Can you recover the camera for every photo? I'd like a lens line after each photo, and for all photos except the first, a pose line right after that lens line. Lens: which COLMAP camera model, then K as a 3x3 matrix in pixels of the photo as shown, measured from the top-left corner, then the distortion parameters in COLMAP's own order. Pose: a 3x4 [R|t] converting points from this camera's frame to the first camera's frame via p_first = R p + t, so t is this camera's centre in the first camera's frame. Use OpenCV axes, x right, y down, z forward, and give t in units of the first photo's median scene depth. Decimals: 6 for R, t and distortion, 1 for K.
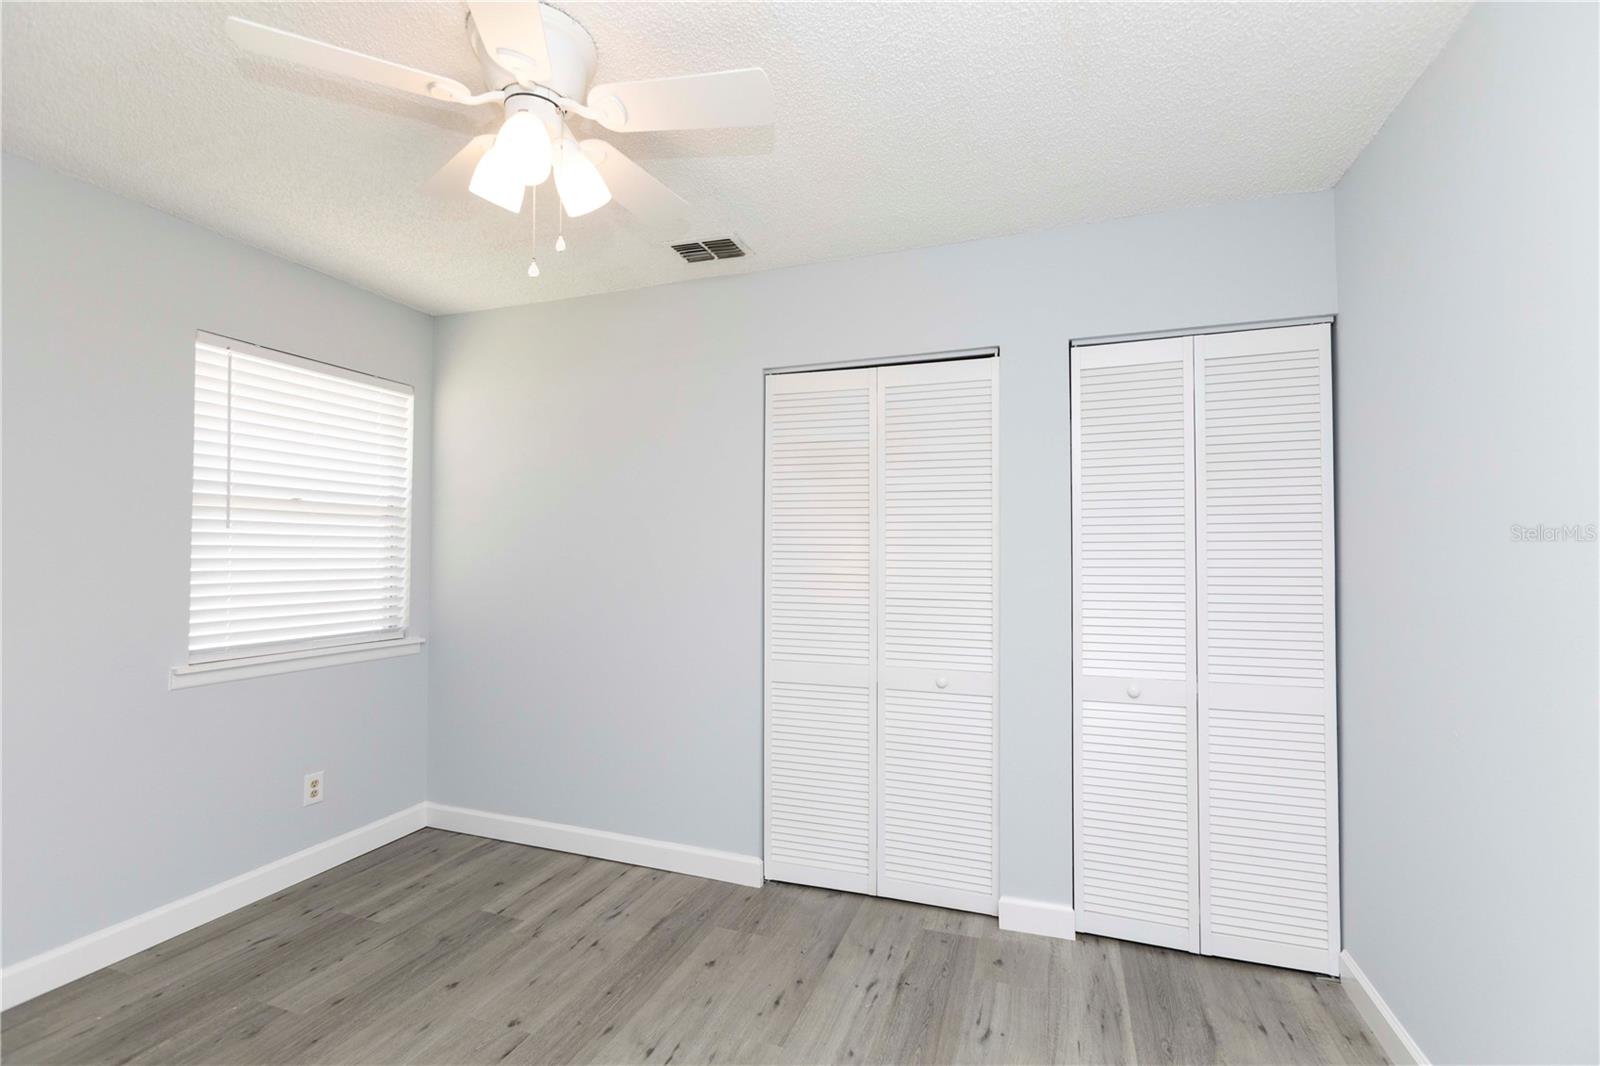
lens RADIAL K [[715.5, 0, 797.6], [0, 715.5, 536.7], [0, 0, 1]] dist [-0.012996, 0.012754]
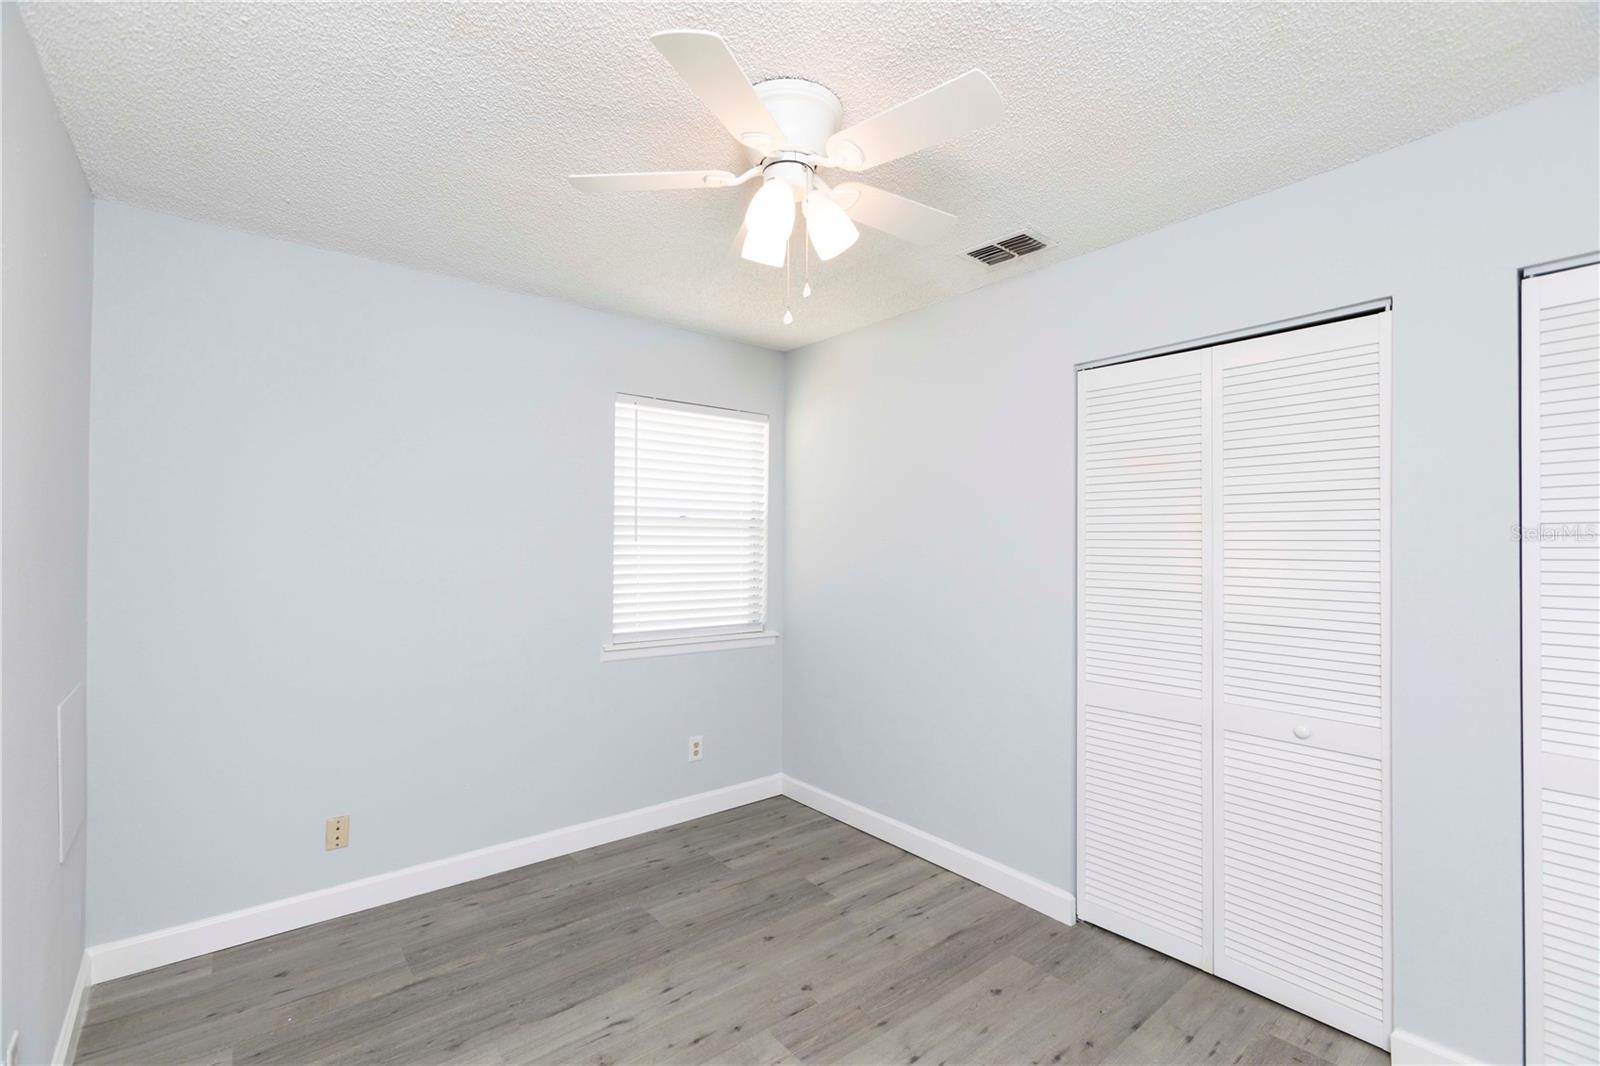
lens RADIAL K [[708.8, 0, 795.0], [0, 708.8, 537.5], [0, 0, 1]] dist [-0.011882, 0.012083]
pose [[0.857604, -0.006417, -0.514270, 0.123556], [0.011429, 0.999913, 0.006582, -0.024893], [0.514183, -0.011523, 0.857603, 0.036299]]
